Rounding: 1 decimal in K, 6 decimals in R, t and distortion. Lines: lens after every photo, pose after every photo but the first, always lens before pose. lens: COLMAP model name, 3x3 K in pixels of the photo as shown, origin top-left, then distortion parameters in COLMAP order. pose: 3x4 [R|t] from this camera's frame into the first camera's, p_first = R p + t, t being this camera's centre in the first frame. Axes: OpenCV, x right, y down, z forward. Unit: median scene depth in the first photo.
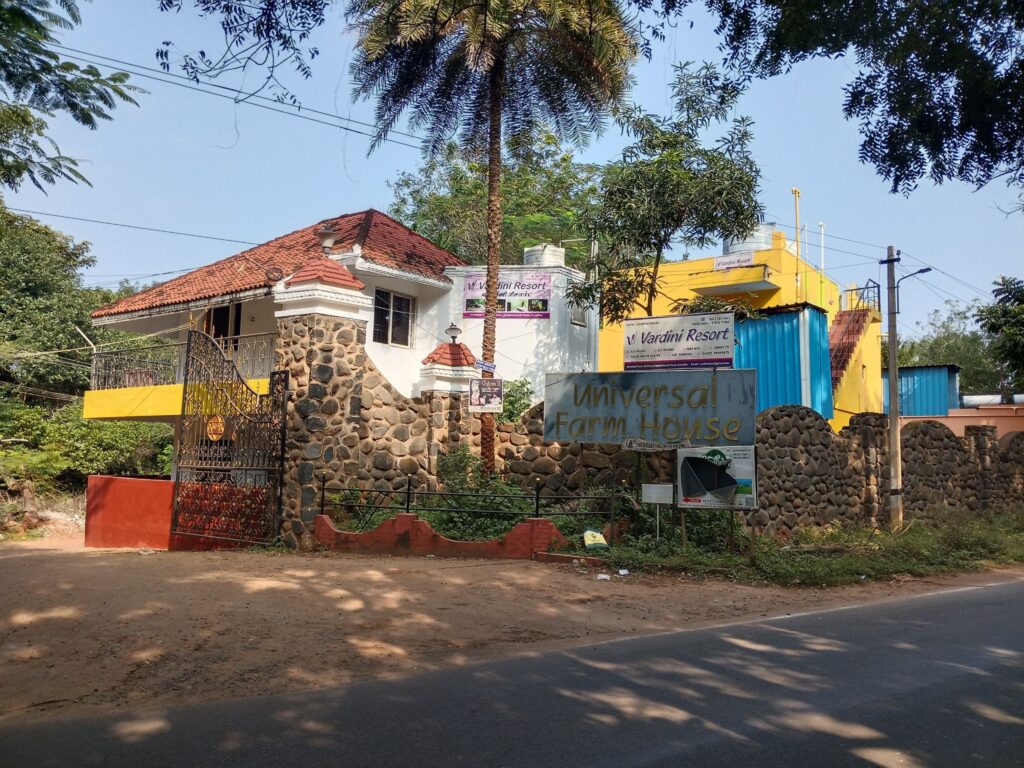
lens RADIAL K [[780.3, 0, 512.0], [0, 780.3, 384.0], [0, 0, 1]] dist [0.101466, -0.186839]
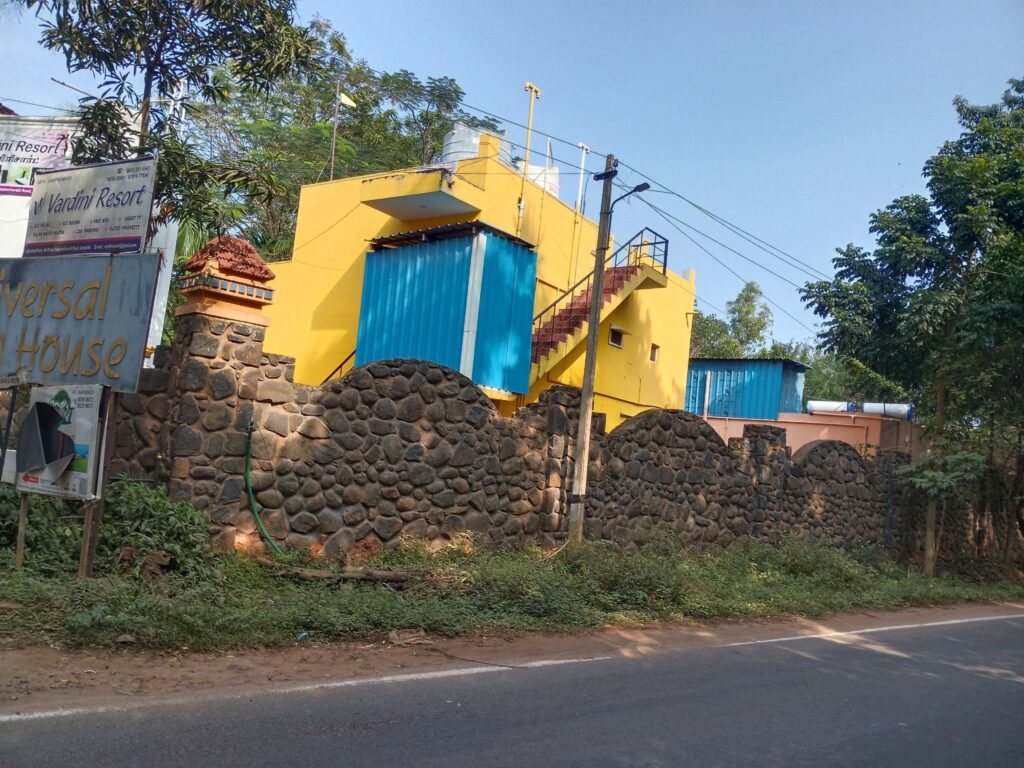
lens RADIAL K [[780.3, 0, 512.0], [0, 780.3, 384.0], [0, 0, 1]] dist [0.101466, -0.186839]
pose [[0.995903, 0.080799, 0.040594, 0.429789], [-0.080985, 0.996711, 0.002960, 0.040450], [-0.040222, -0.006235, 0.999171, 0.335246]]
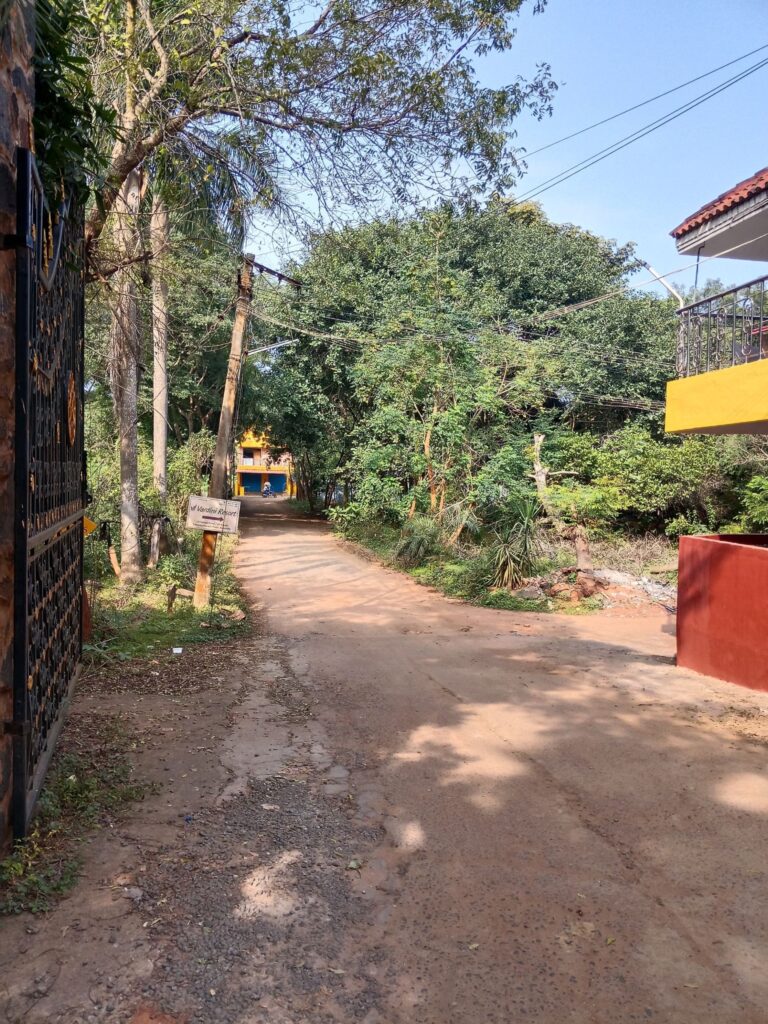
lens RADIAL K [[776.1, 0, 399.1], [0, 776.1, 510.6], [0, 0, 1]] dist [0.108728, -0.176972]
pose [[0.713598, 0.019870, -0.700274, -0.350482], [0.066683, 0.993132, 0.096132, 0.039683], [0.697375, -0.115296, 0.707372, 0.576240]]
